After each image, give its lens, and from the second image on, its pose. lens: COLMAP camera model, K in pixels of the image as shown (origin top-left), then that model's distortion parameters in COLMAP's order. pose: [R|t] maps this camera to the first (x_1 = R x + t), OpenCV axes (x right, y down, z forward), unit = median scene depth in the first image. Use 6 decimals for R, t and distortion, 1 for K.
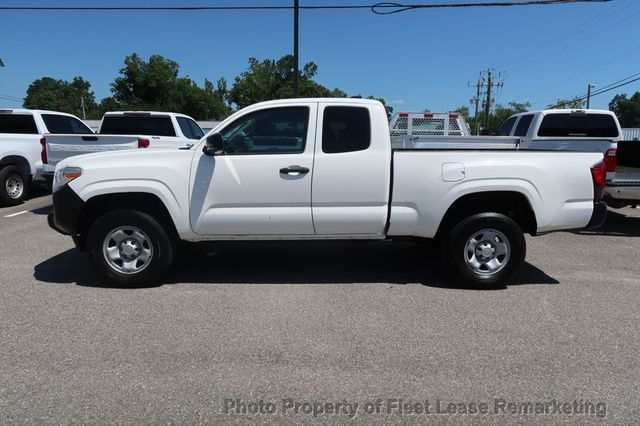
lens RADIAL K [[444.4, 0, 320.0], [0, 444.4, 213.0], [0, 0, 1]] dist [-0.040380, 0.025731]
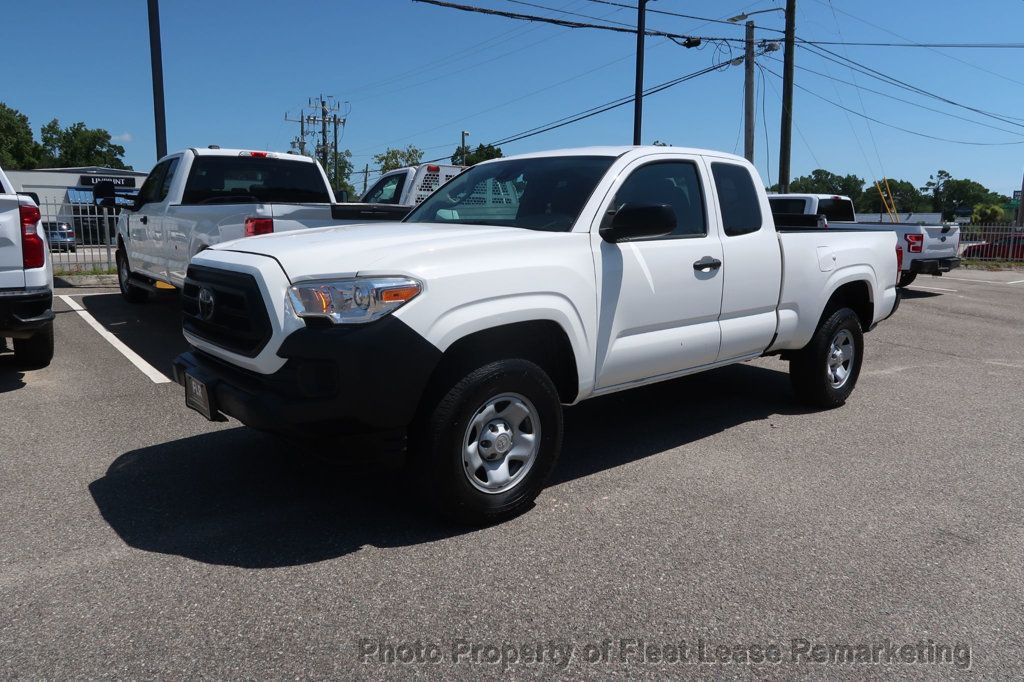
lens RADIAL K [[711.1, 0, 512.0], [0, 711.1, 341.0], [0, 0, 1]] dist [-0.040380, 0.025731]
pose [[0.785361, -0.104131, 0.610217, -0.875770], [0.089183, 0.994500, 0.054927, -0.067049], [-0.612580, 0.011284, 0.790328, 0.378685]]
